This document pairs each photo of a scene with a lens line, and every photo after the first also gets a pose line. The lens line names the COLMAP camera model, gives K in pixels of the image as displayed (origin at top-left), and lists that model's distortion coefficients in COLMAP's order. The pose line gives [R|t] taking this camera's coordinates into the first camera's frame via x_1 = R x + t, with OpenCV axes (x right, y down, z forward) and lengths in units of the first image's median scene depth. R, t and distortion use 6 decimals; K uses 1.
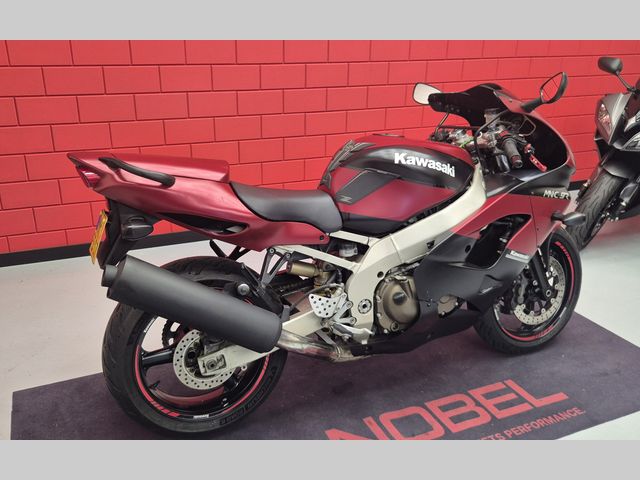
lens RADIAL K [[610.6, 0, 320.0], [0, 610.6, 240.0], [0, 0, 1]] dist [0.054115, -0.021510]
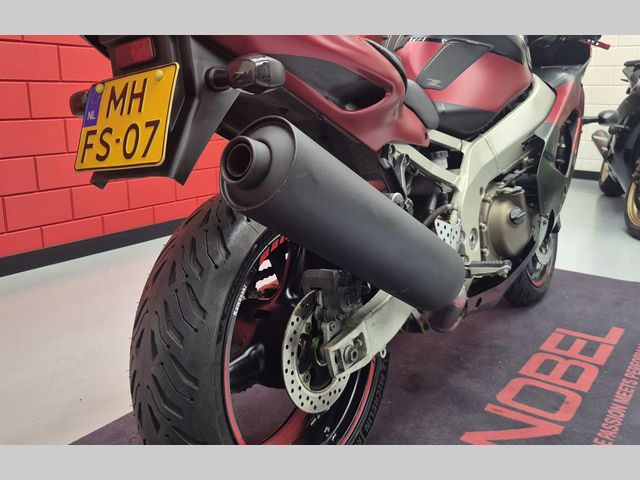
lens RADIAL K [[610.6, 0, 320.0], [0, 610.6, 240.0], [0, 0, 1]] dist [0.054115, -0.021510]
pose [[0.862168, -0.129248, 0.489859, -0.417837], [0.183798, 0.980832, -0.064700, 0.123310], [-0.472107, 0.145817, 0.869398, 0.482120]]
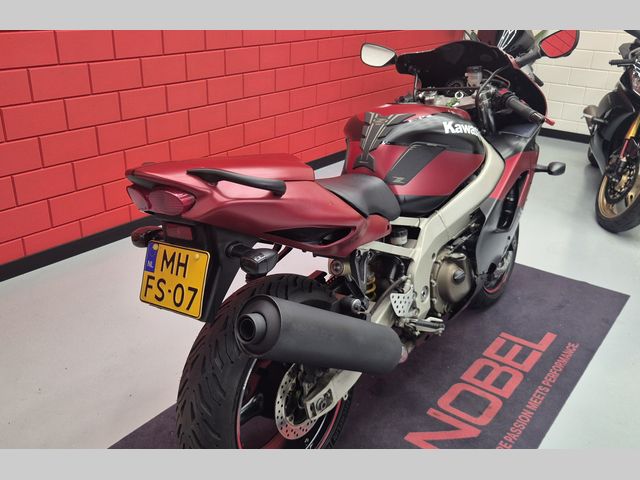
lens RADIAL K [[623.0, 0, 319.5], [0, 623.0, 250.7], [0, 0, 1]] dist [0.064602, 0.004815]
pose [[0.874679, -0.188022, 0.446749, -0.470800], [0.156107, 0.981862, 0.107596, -0.080364], [-0.458877, -0.024371, 0.888166, 0.245815]]
